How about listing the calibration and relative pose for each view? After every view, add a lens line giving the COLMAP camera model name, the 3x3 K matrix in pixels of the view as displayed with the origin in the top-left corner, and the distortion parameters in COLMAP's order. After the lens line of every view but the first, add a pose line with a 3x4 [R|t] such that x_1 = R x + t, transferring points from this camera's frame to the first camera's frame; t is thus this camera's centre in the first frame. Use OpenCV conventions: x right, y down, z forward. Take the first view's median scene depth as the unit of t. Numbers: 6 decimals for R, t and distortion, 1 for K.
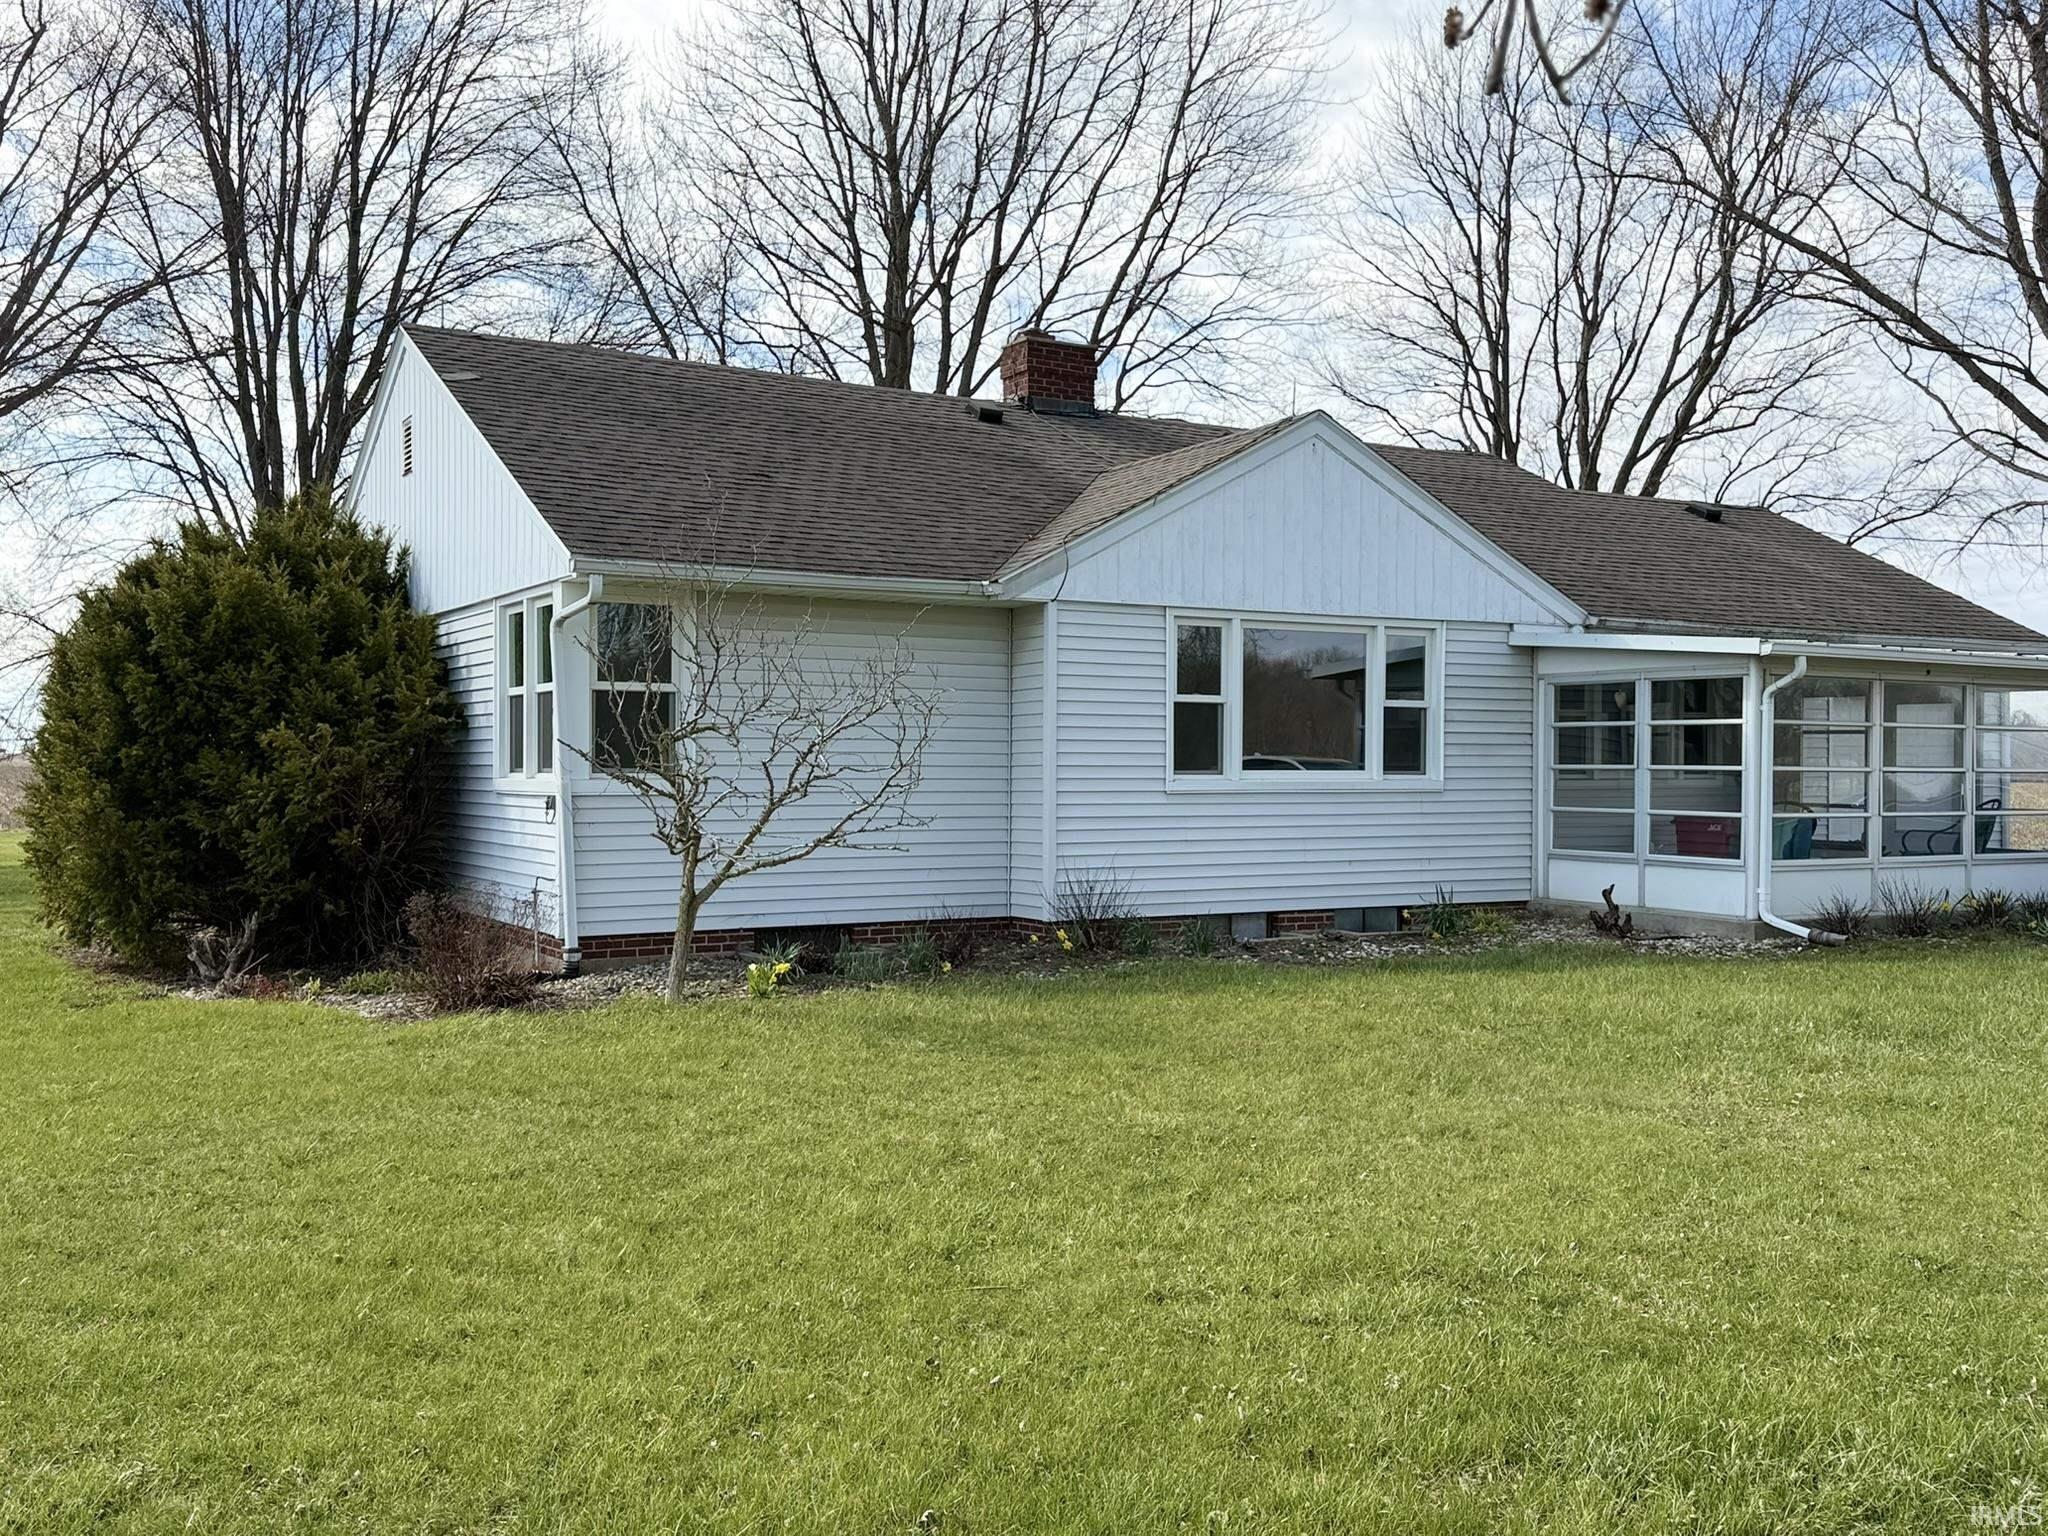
lens RADIAL K [[1869.0, 0, 1025.1], [0, 1869.0, 772.1], [0, 0, 1]] dist [0.024695, 0.000000]
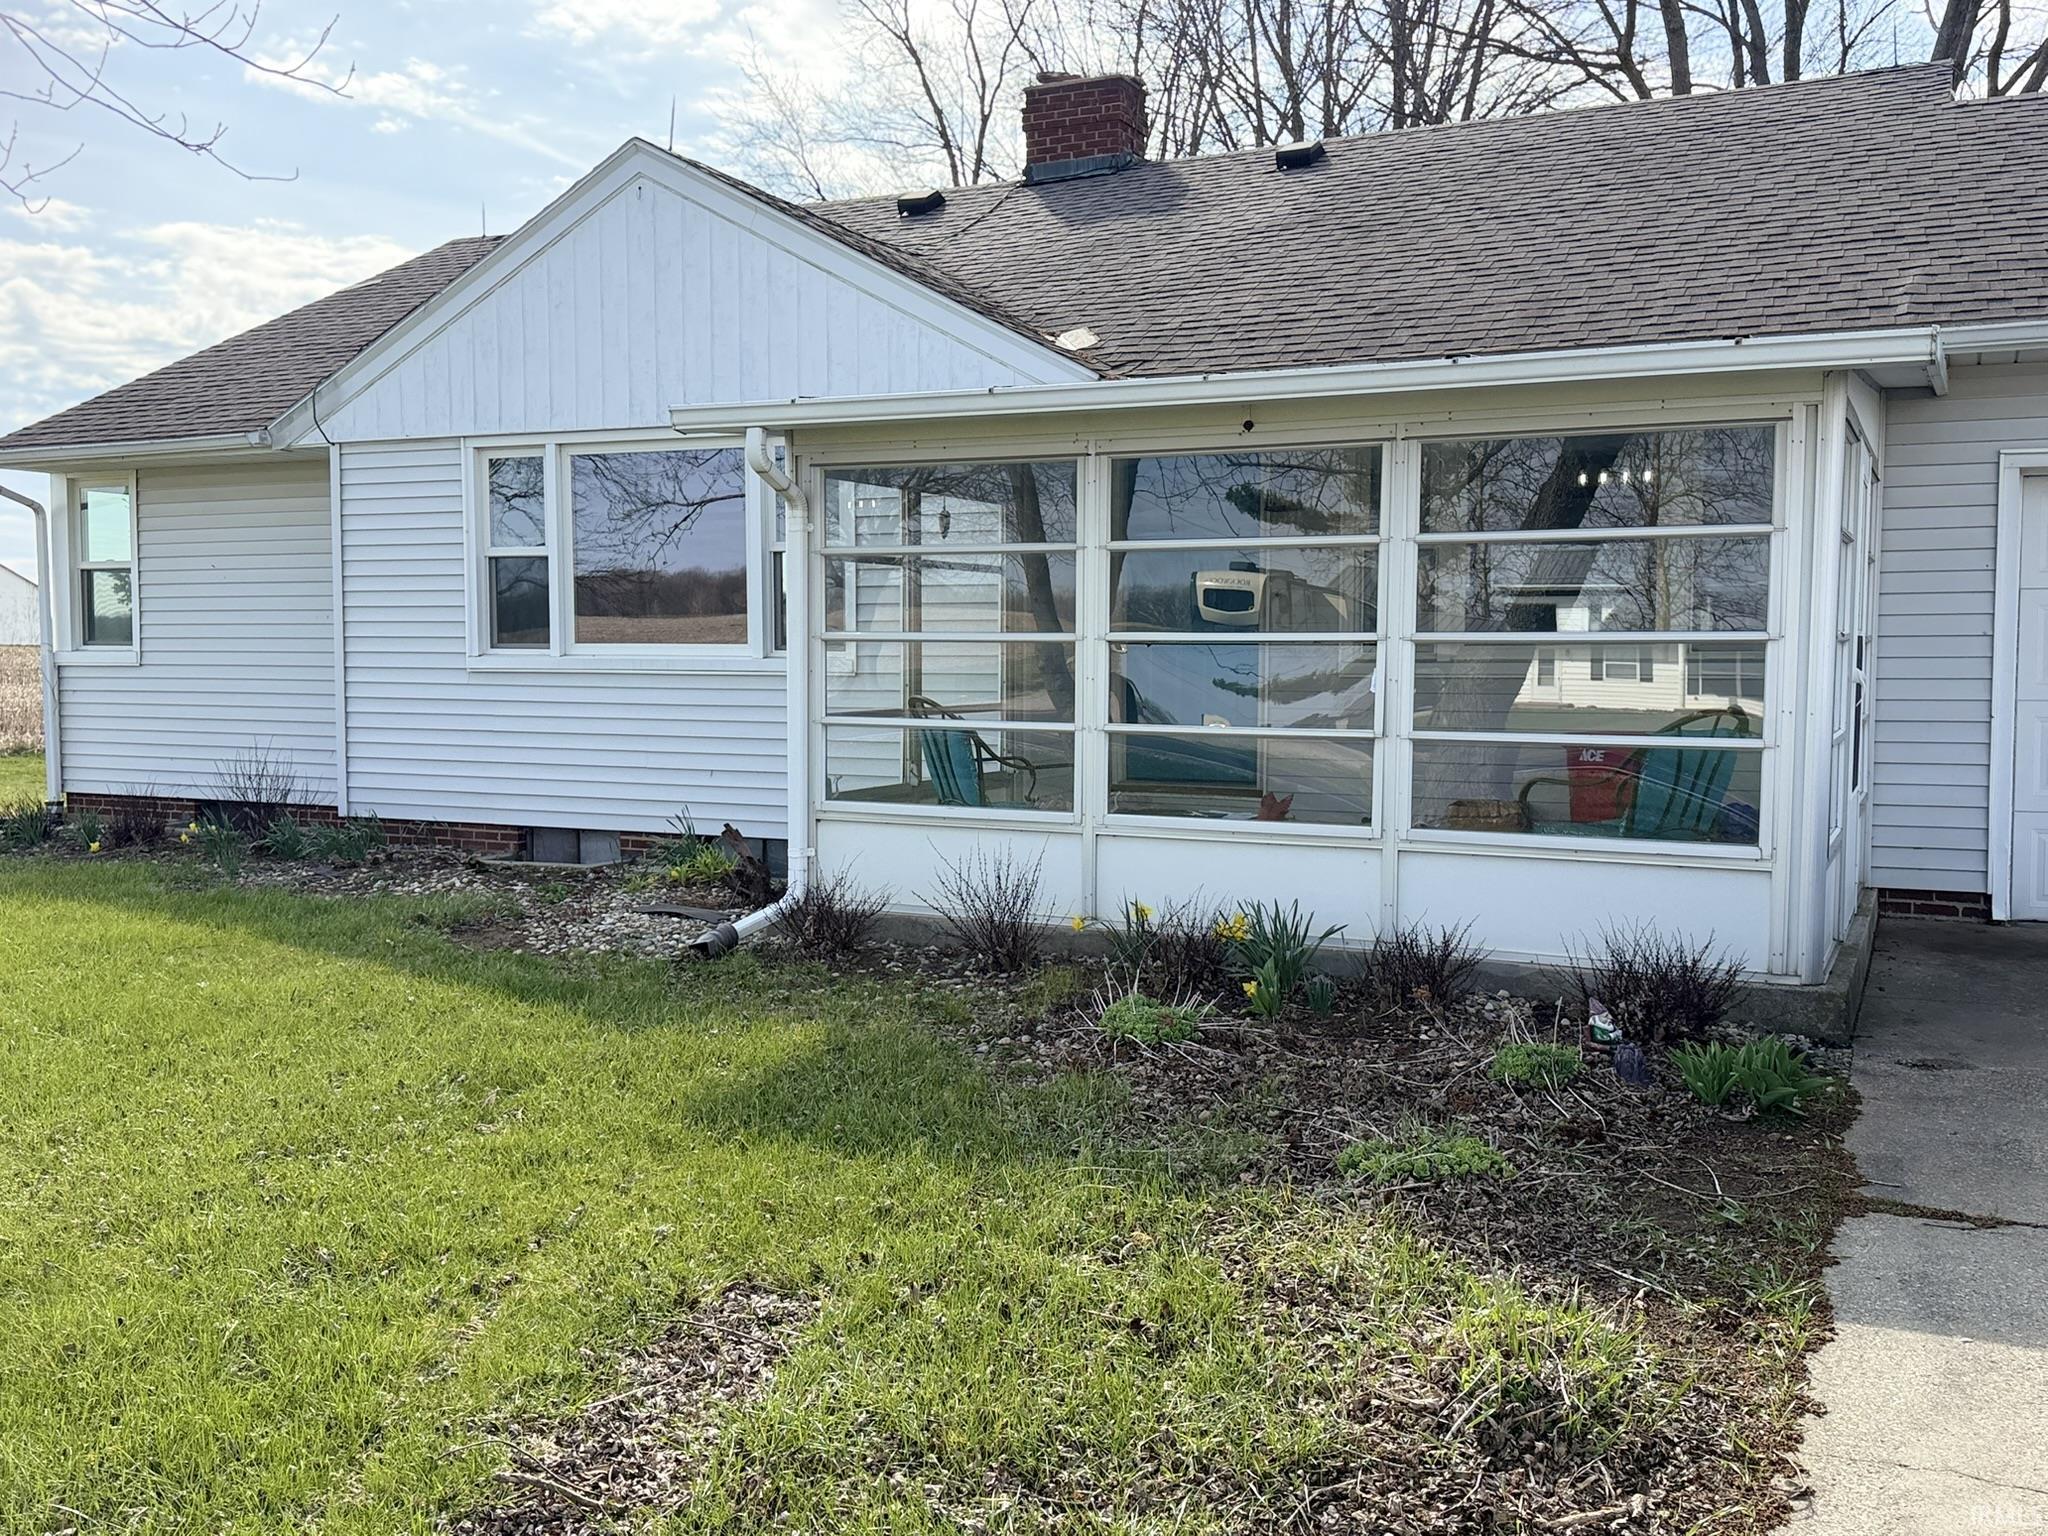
lens RADIAL K [[1869.0, 0, 1024.9], [0, 1869.0, 770.0], [0, 0, 1]] dist [0.024695, 0.000000]
pose [[0.561168, 0.049547, -0.826218, 0.858991], [-0.007643, 0.998474, 0.054687, 0.007892], [0.827667, -0.024374, 0.560690, 0.724821]]
